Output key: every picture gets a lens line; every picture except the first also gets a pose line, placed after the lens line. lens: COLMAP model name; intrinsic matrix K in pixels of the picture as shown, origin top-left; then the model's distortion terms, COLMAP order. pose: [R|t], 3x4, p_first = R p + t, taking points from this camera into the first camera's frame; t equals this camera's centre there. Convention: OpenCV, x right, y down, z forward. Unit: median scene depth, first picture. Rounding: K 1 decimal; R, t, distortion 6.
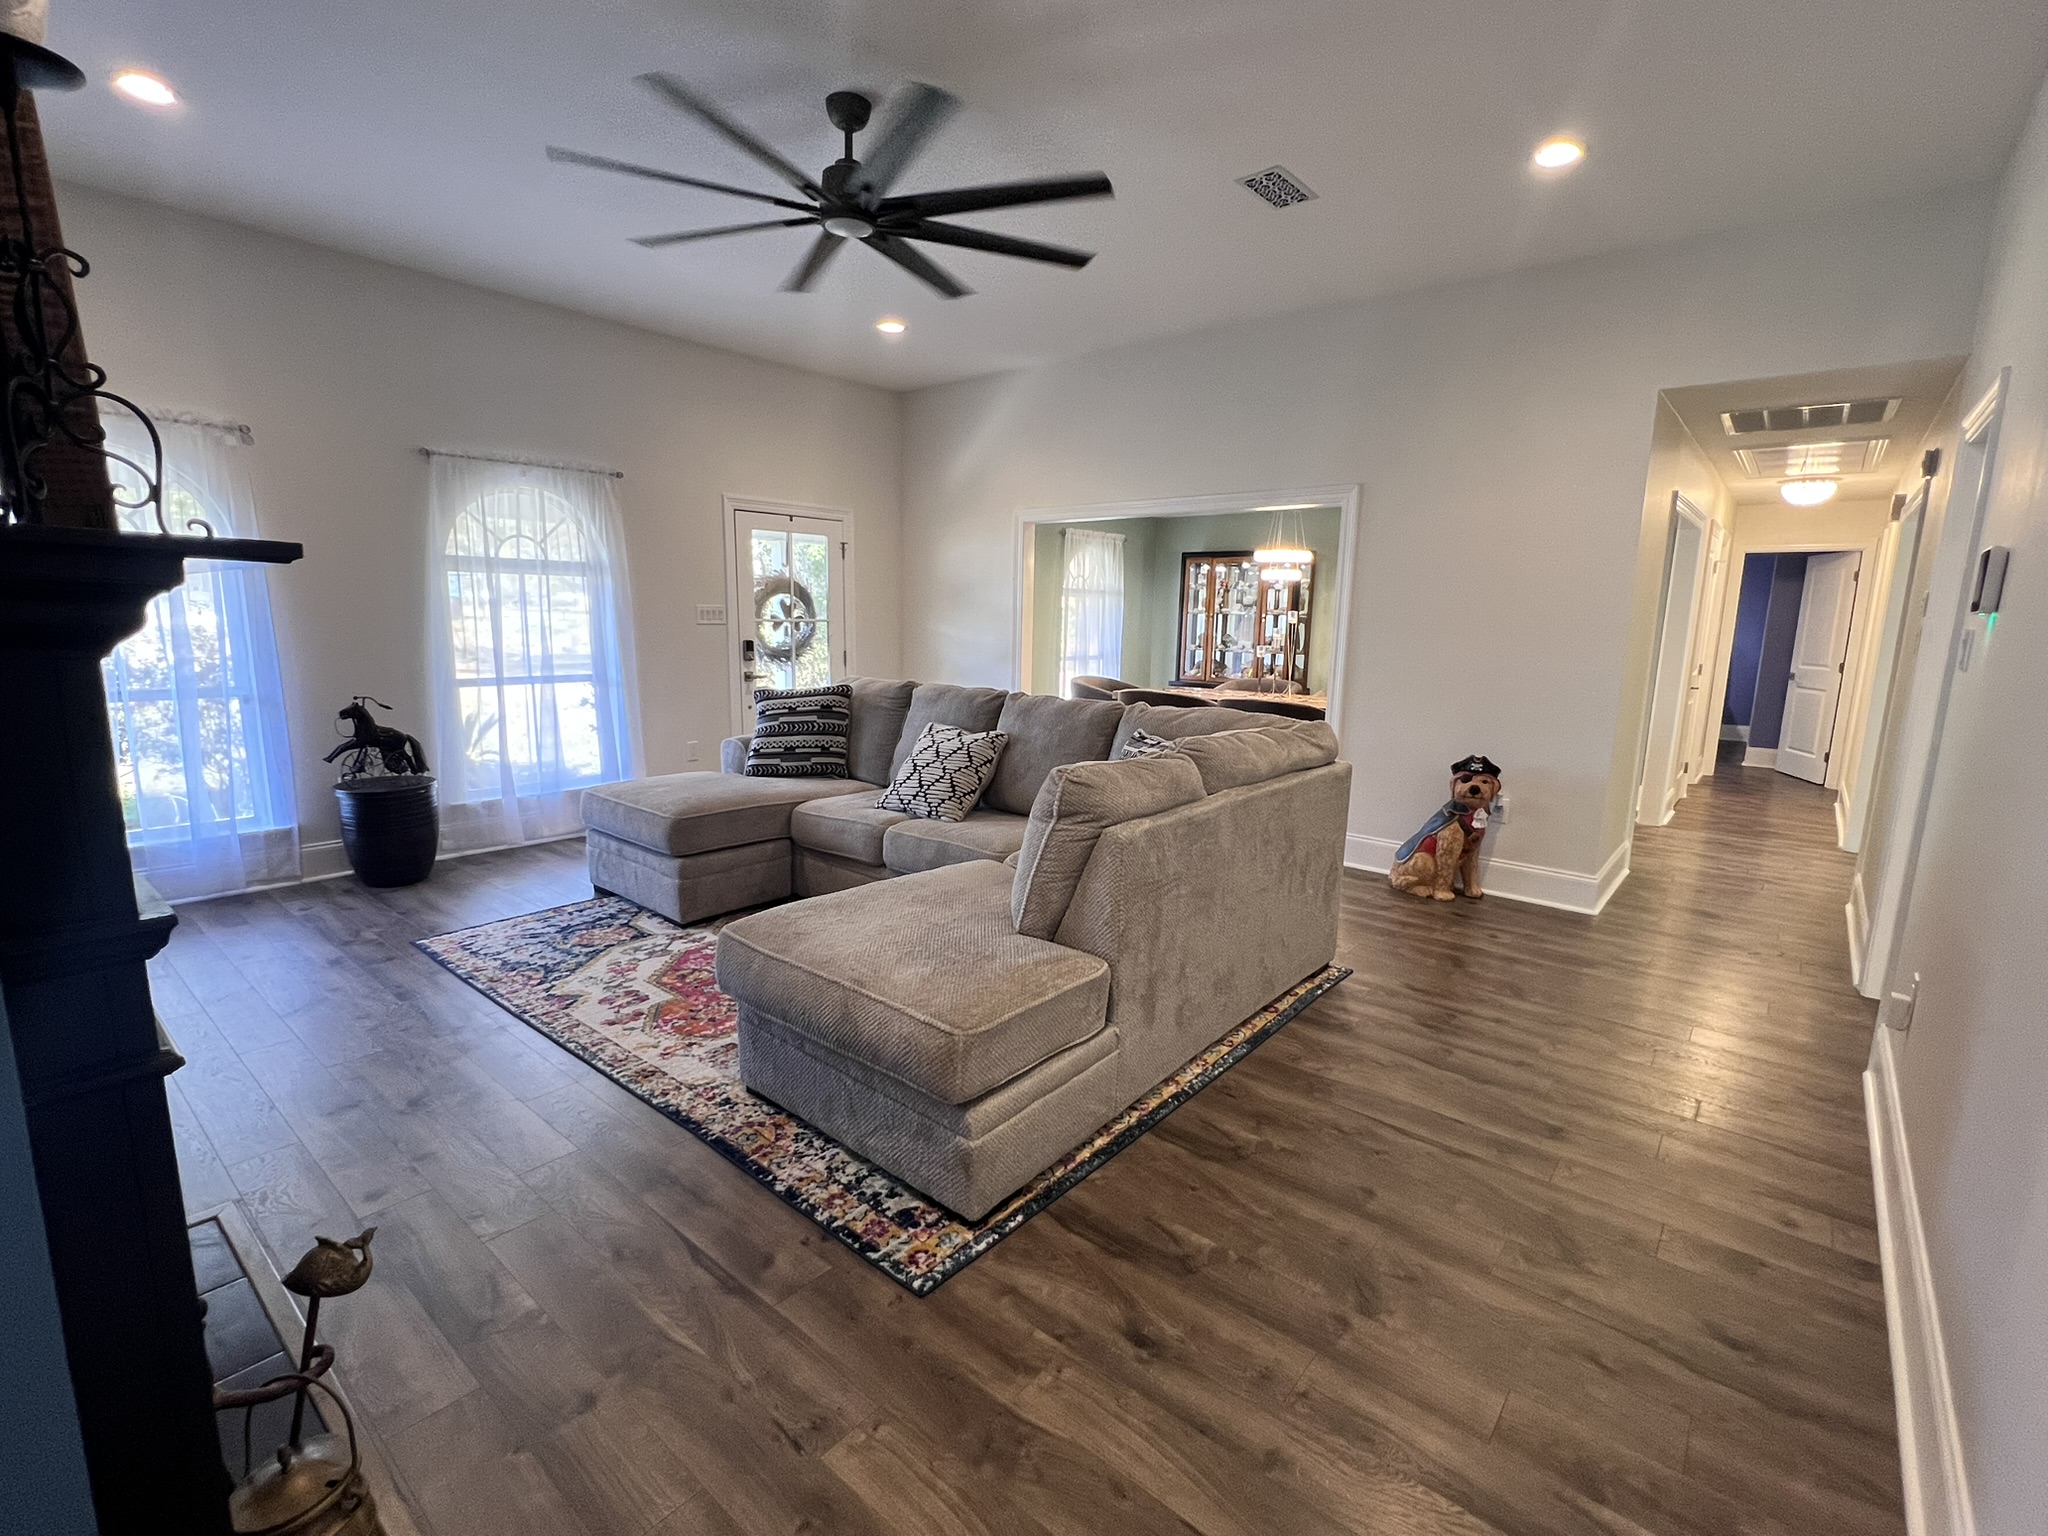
lens RADIAL K [[931.3, 0, 1024.0], [0, 931.3, 768.0], [0, 0, 1]] dist [0.000253, 0.000801]
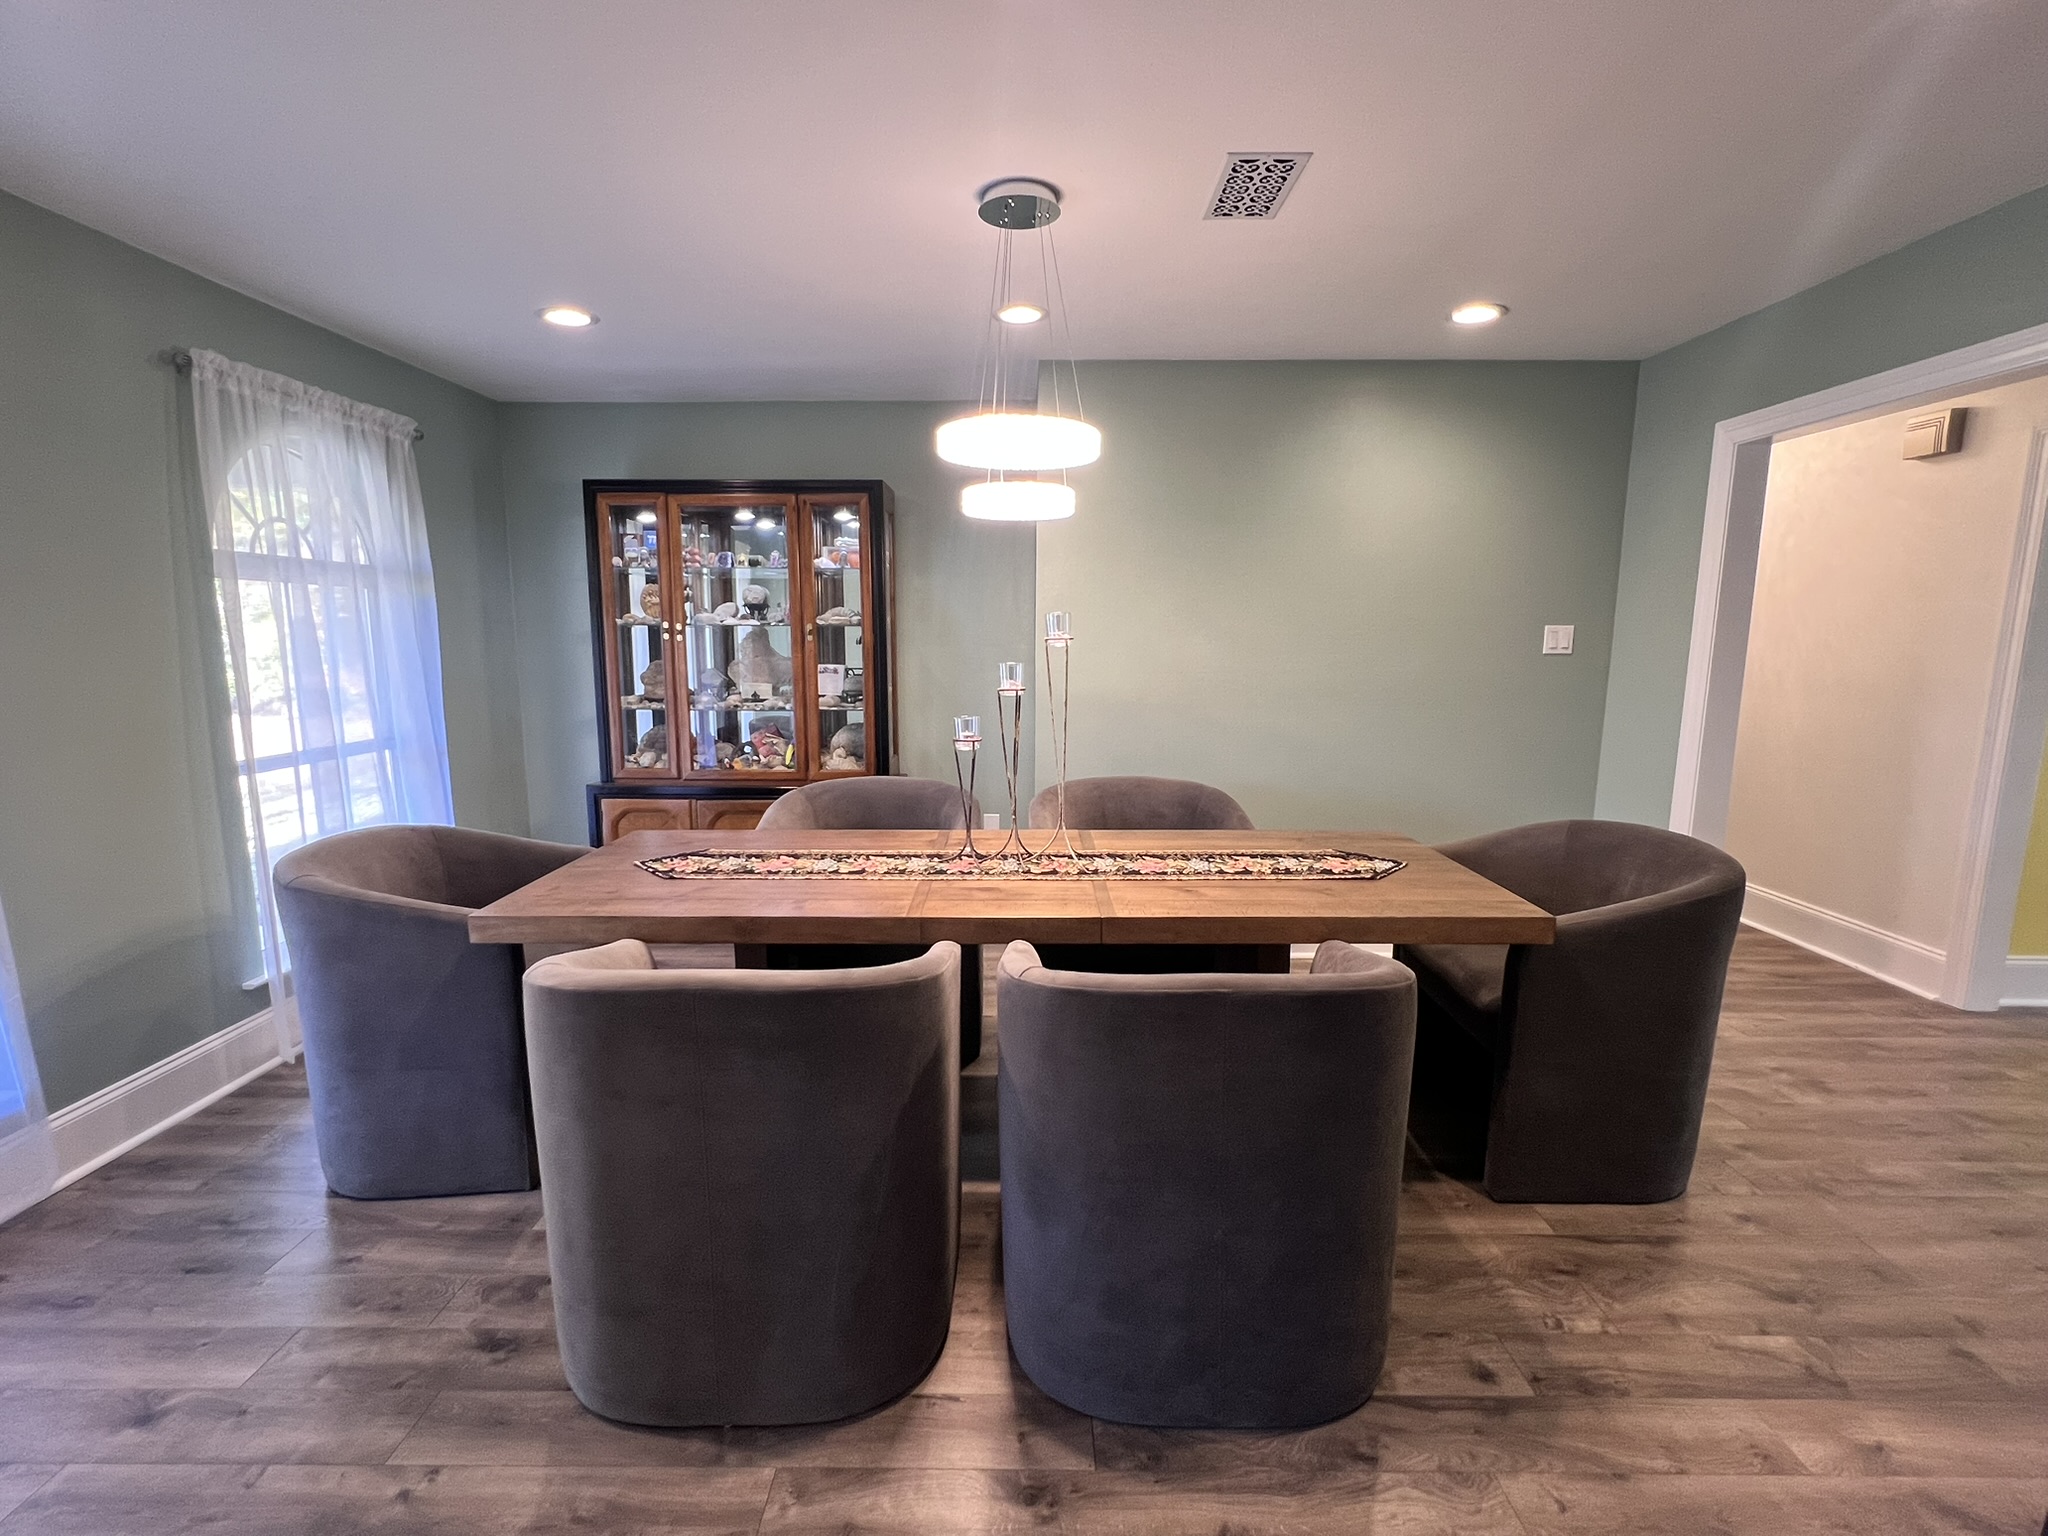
lens RADIAL K [[931.3, 0, 1024.0], [0, 931.3, 768.0], [0, 0, 1]] dist [0.000253, 0.000801]
pose [[0.765354, -0.117841, 0.632729, 0.041881], [0.125369, 0.991560, 0.033024, -0.093484], [-0.631281, 0.054050, 0.773669, 0.562218]]
